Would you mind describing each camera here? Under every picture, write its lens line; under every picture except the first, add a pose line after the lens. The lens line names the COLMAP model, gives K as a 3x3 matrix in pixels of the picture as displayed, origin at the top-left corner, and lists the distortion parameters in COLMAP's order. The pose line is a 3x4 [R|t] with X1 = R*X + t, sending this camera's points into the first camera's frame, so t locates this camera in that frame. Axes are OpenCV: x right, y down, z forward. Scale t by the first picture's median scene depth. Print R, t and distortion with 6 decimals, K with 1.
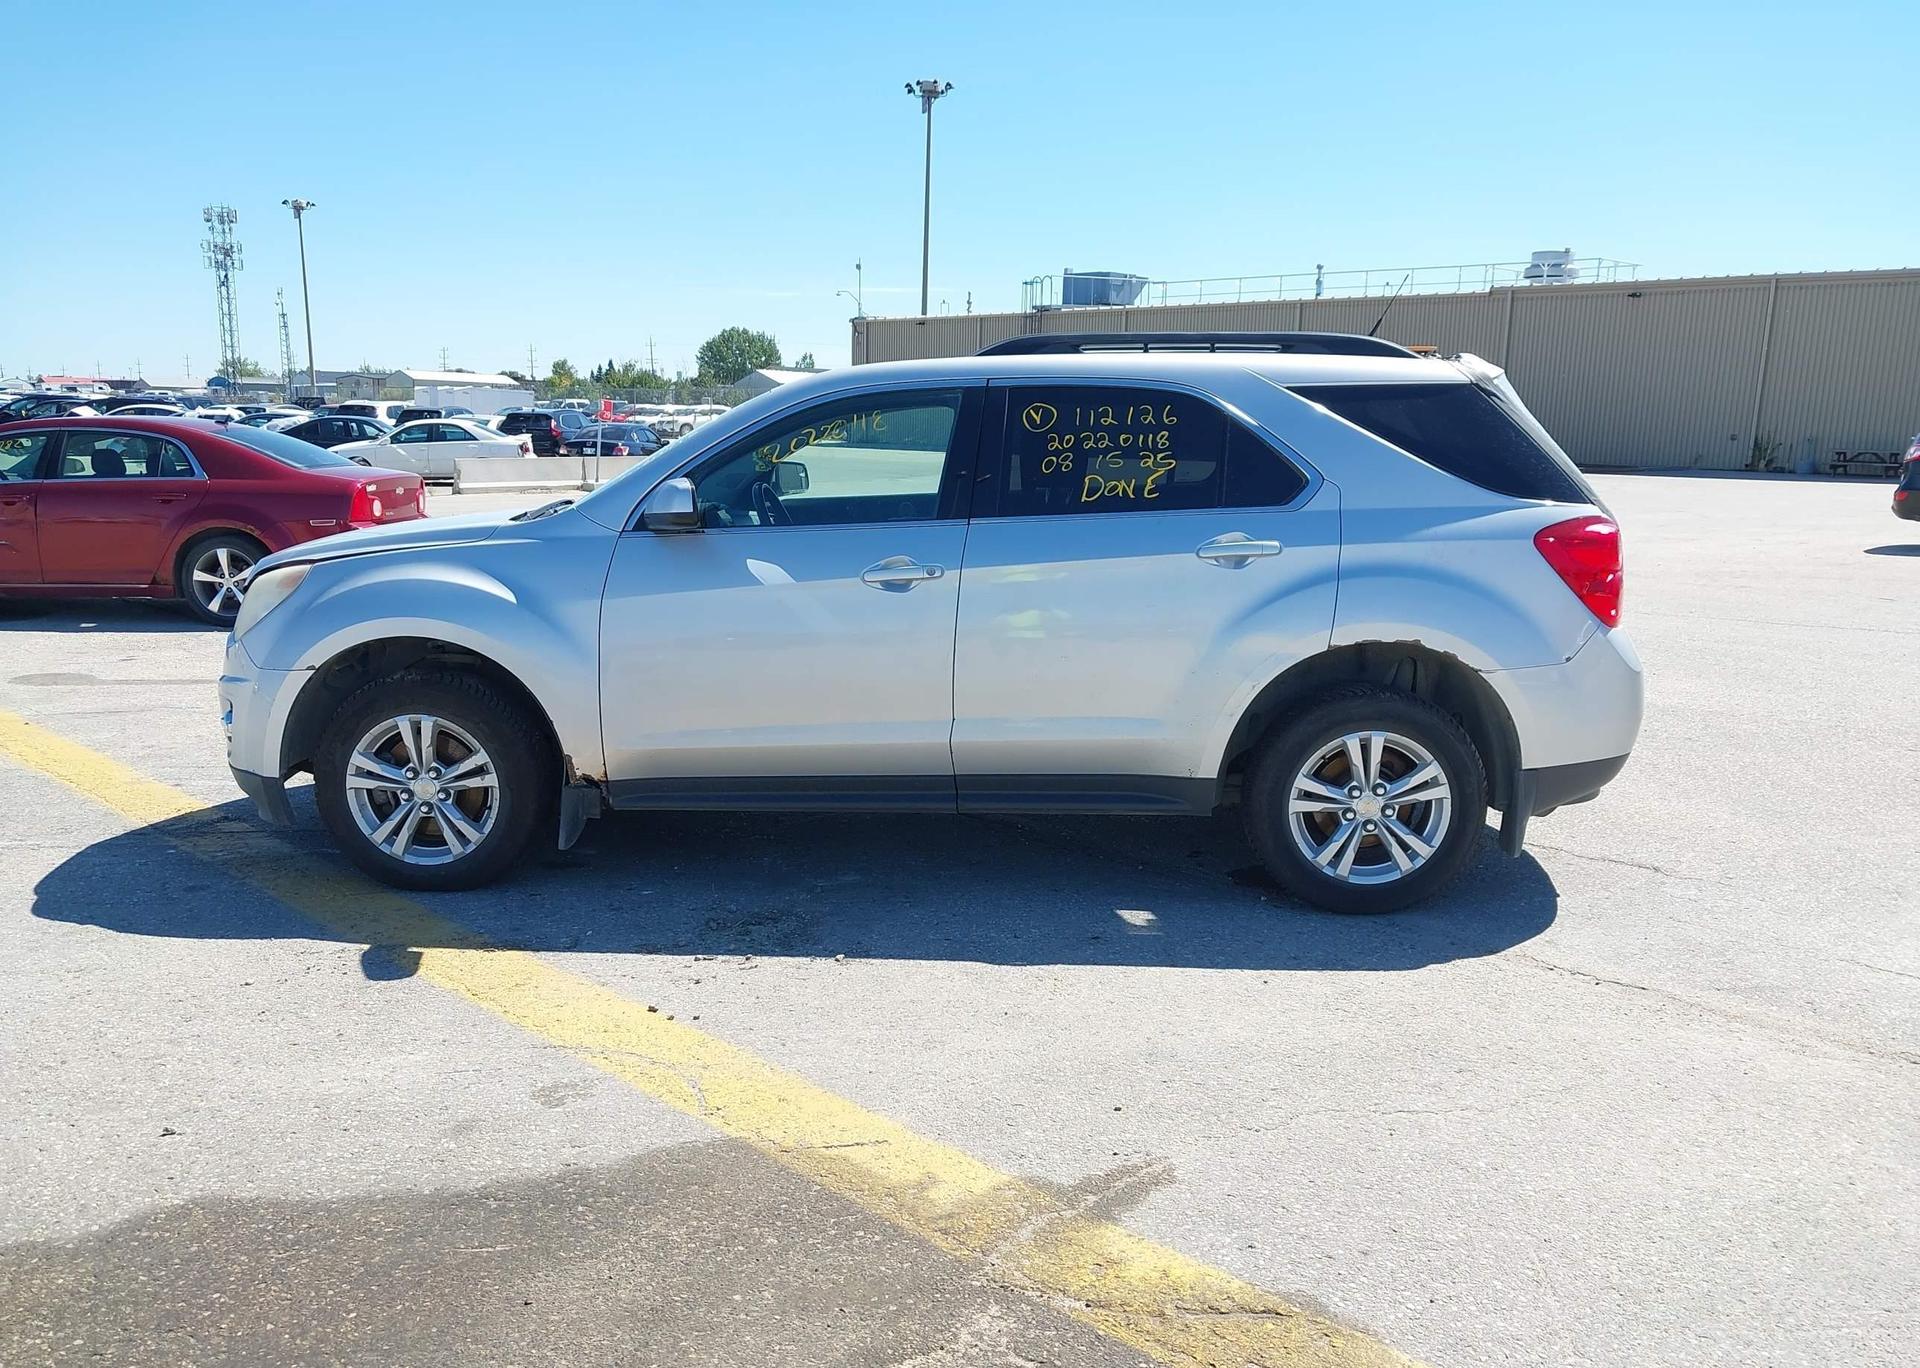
lens RADIAL K [[1520.2, 0, 952.3], [0, 1520.2, 717.0], [0, 0, 1]] dist [0.023038, -0.036176]
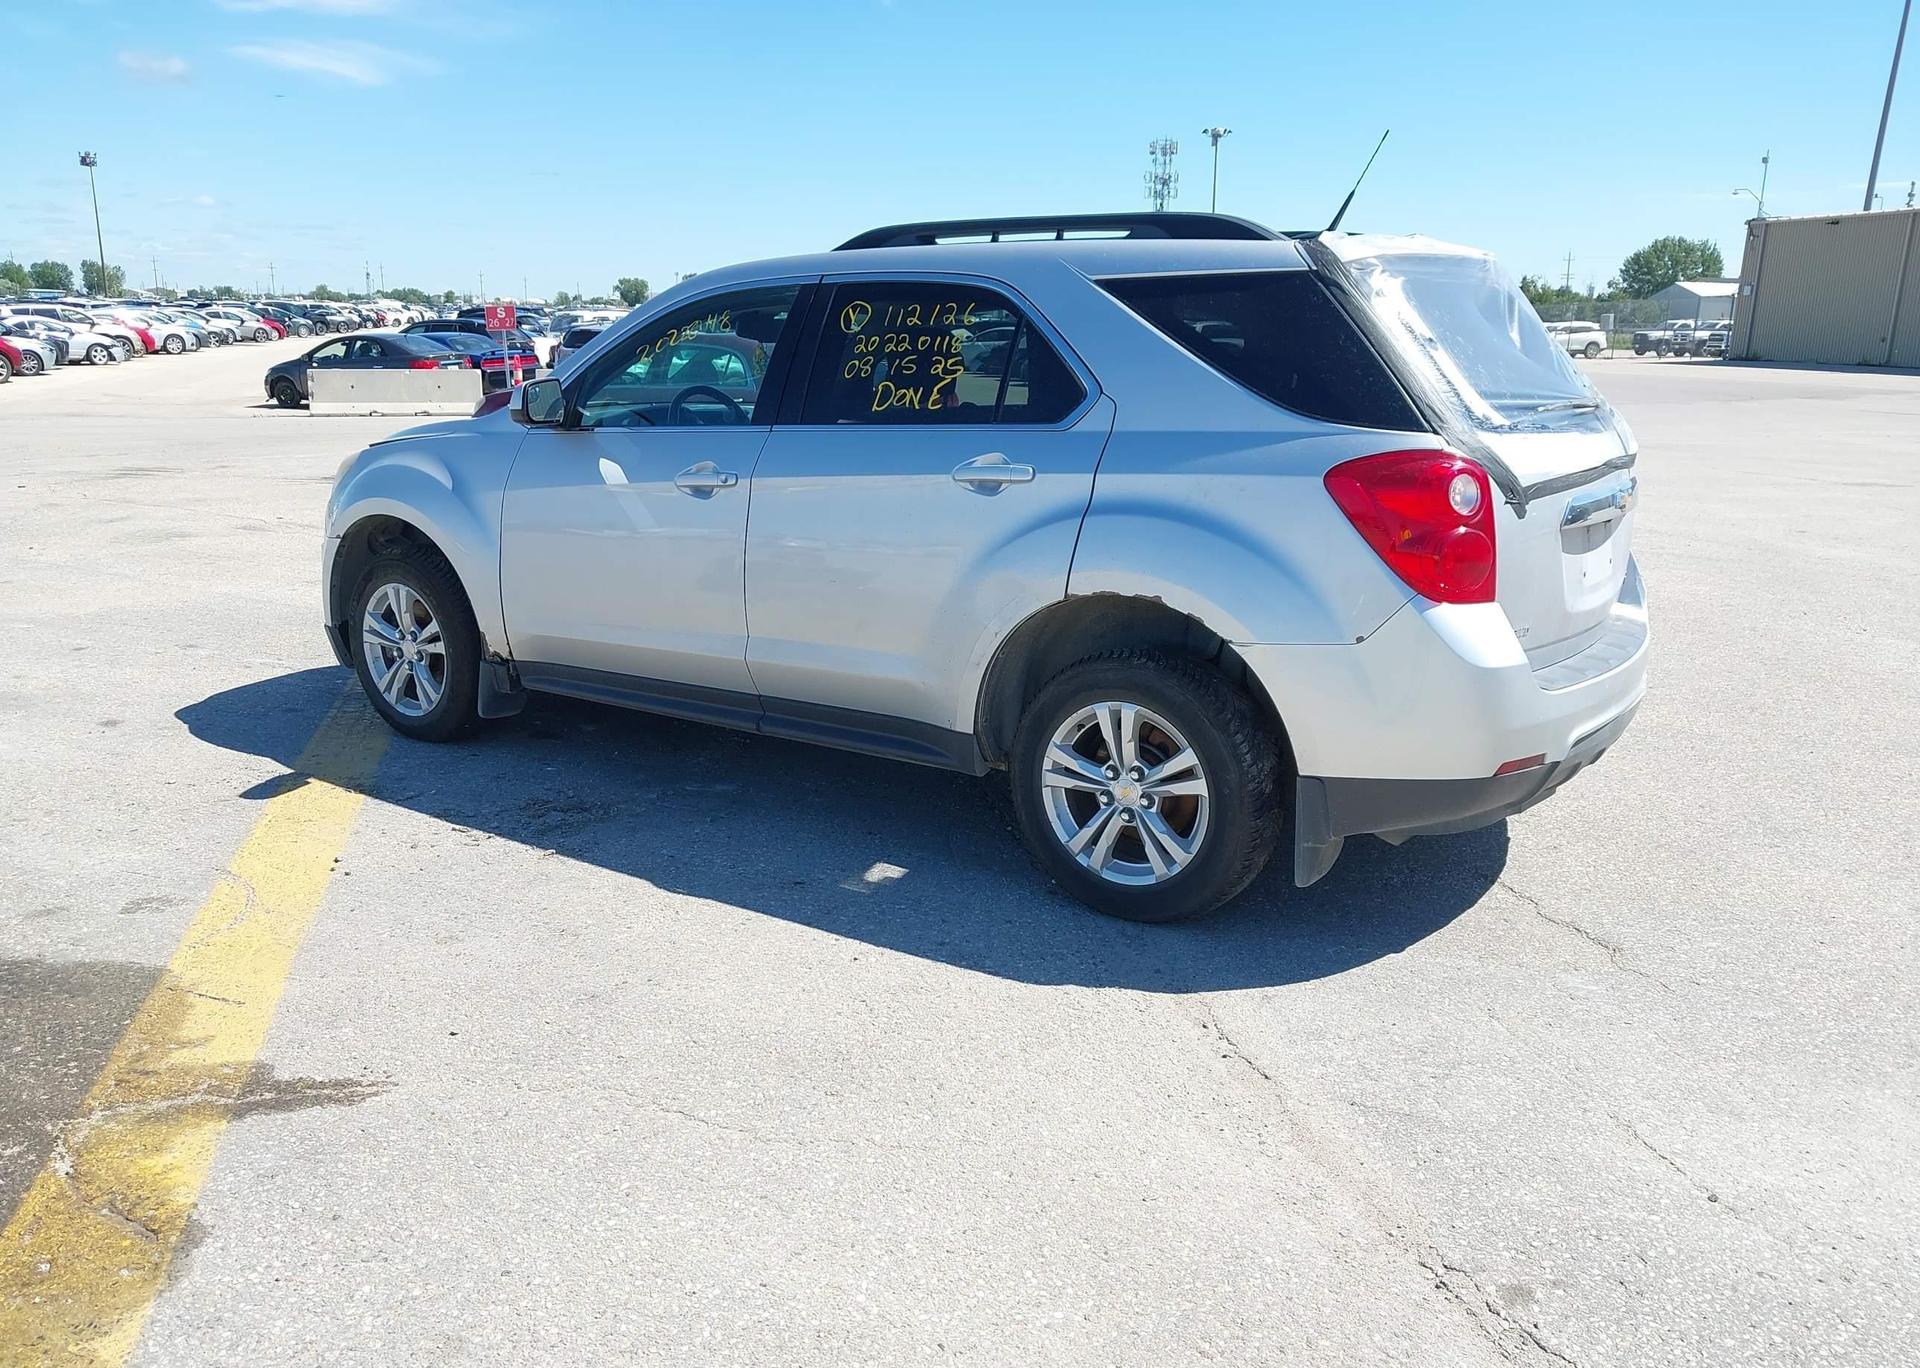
lens RADIAL K [[1520.2, 0, 952.3], [0, 1520.2, 717.0], [0, 0, 1]] dist [0.023038, -0.036176]
pose [[0.841912, 0.131277, -0.523403, 0.620070], [-0.105035, 0.991272, 0.079673, -0.037707], [0.529294, -0.012102, 0.848352, 0.250412]]
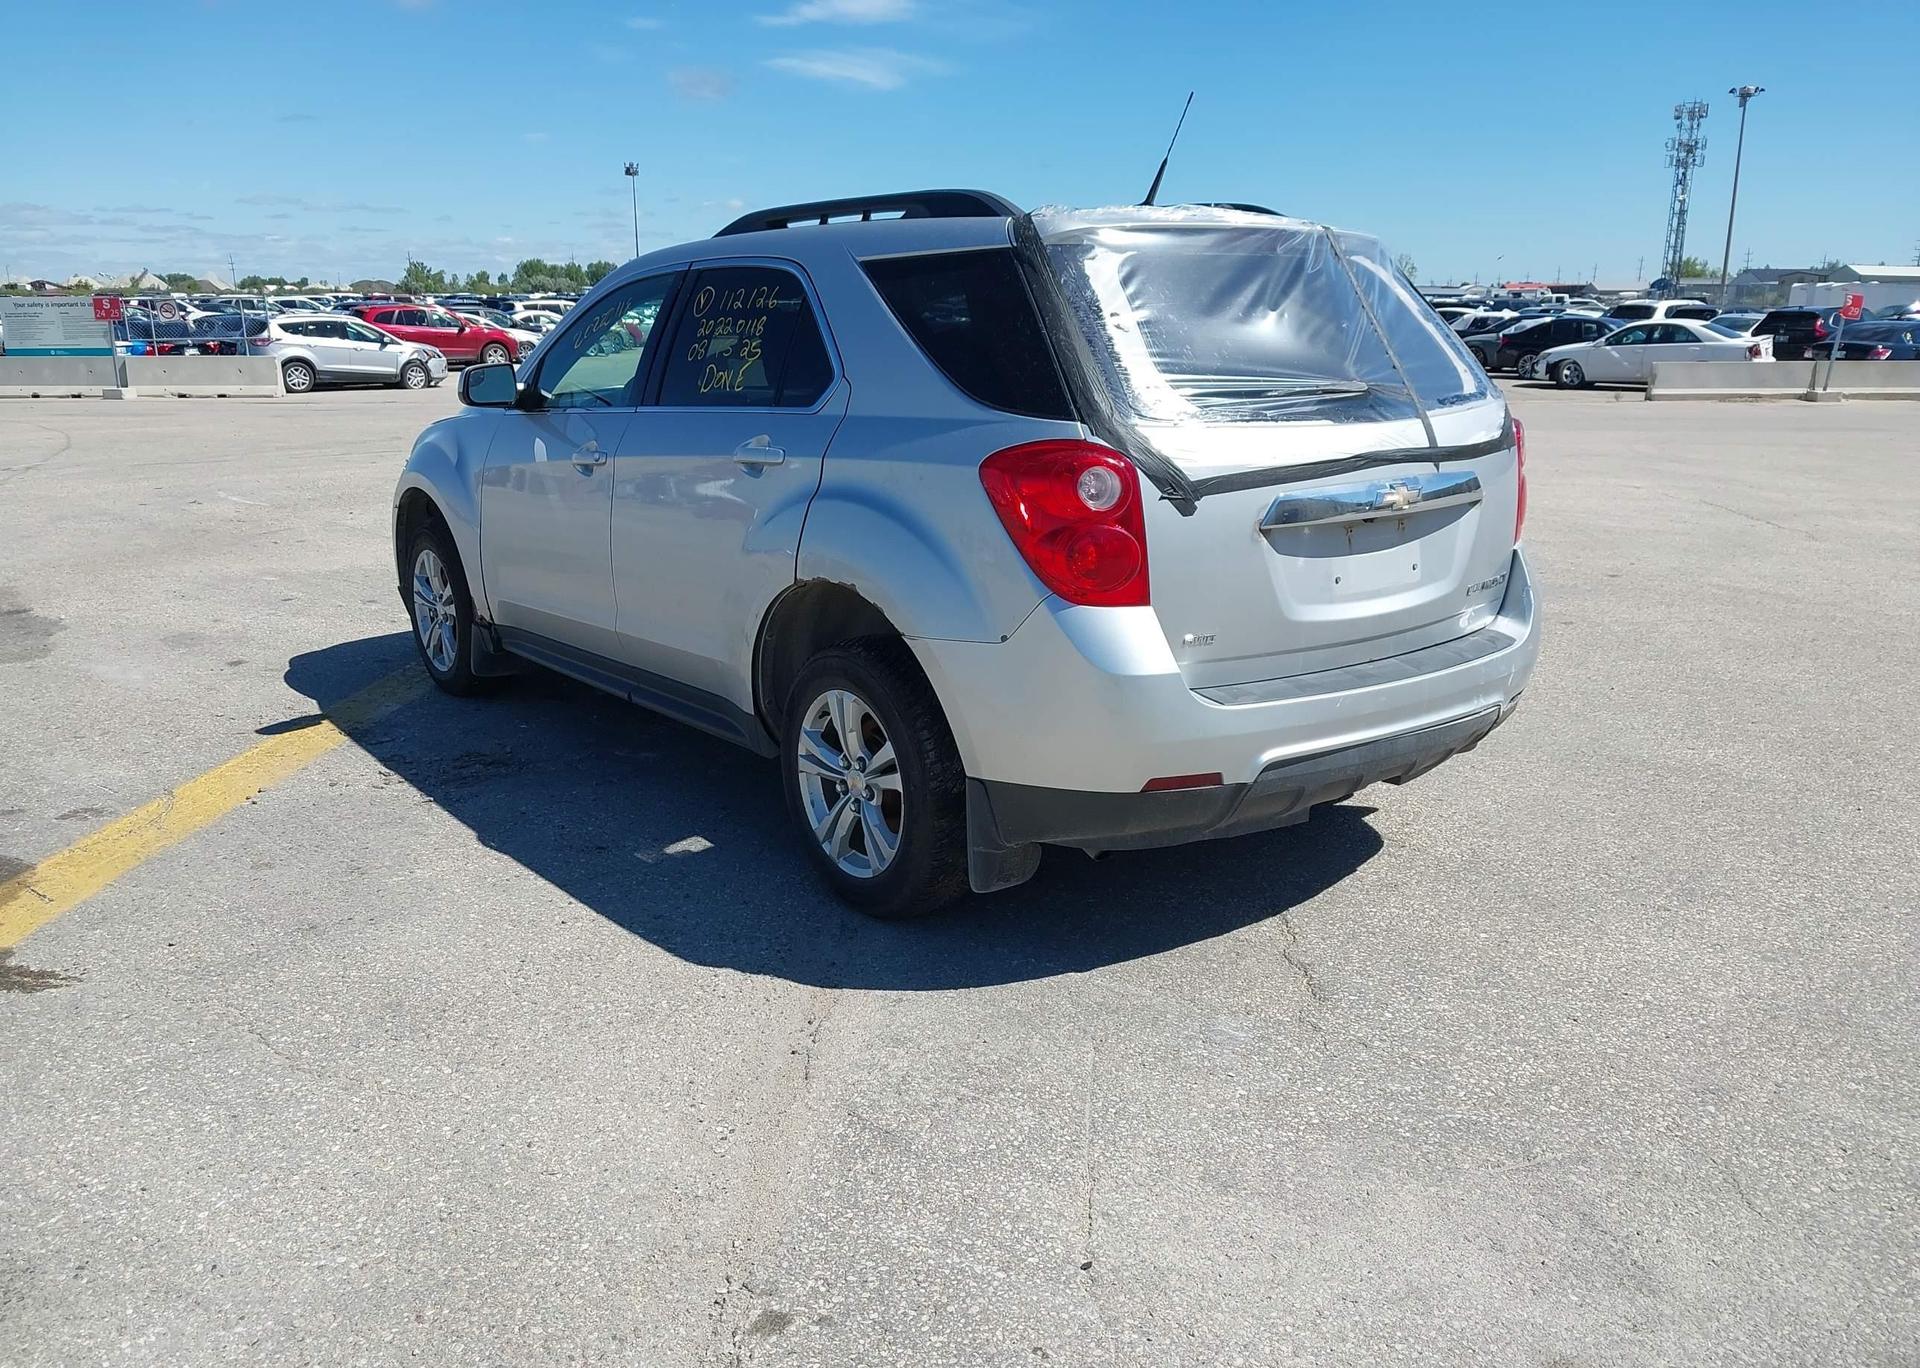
lens RADIAL K [[1520.2, 0, 952.3], [0, 1520.2, 717.0], [0, 0, 1]] dist [0.023038, -0.036176]
pose [[0.643076, 0.185742, -0.742936, 0.904062], [-0.140547, 0.982288, 0.123926, -0.083846], [0.752795, 0.024724, 0.657791, 0.504318]]
